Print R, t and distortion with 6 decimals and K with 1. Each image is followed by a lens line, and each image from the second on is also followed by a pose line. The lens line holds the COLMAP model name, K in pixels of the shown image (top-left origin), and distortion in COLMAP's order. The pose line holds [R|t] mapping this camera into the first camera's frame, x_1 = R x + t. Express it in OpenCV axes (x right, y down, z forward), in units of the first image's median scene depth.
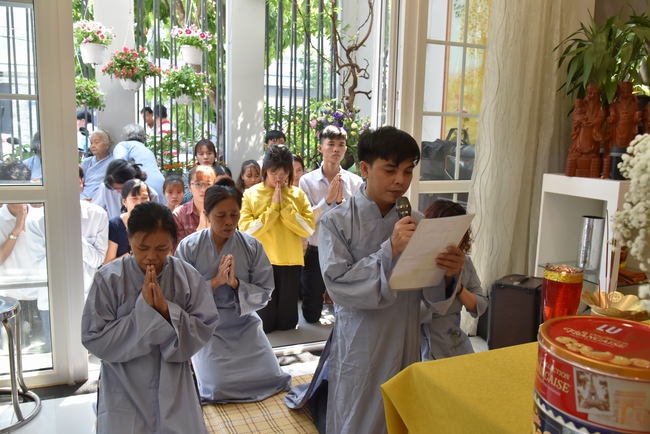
lens RADIAL K [[580.7, 0, 324.2], [0, 580.7, 216.8], [0, 0, 1]] dist [0.038898, 0.007752]
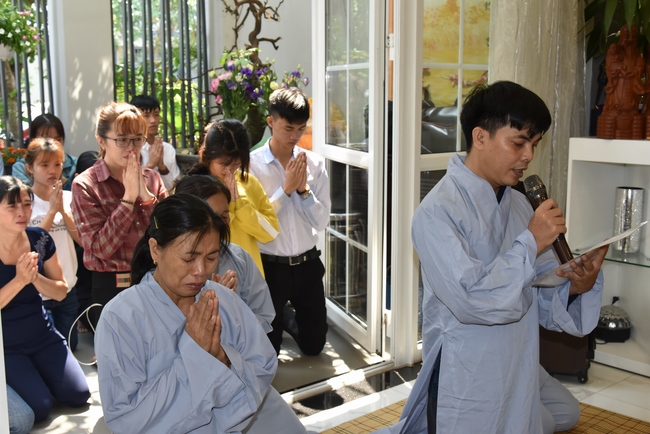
lens RADIAL K [[800.6, 0, 327.6], [0, 800.6, 214.7], [0, 0, 1]] dist [0.116230, 0.000000]
pose [[0.960753, -0.074387, 0.267245, -0.249421], [0.072518, 0.997224, 0.016874, -0.011785], [-0.267759, 0.003169, 0.963481, 0.016080]]
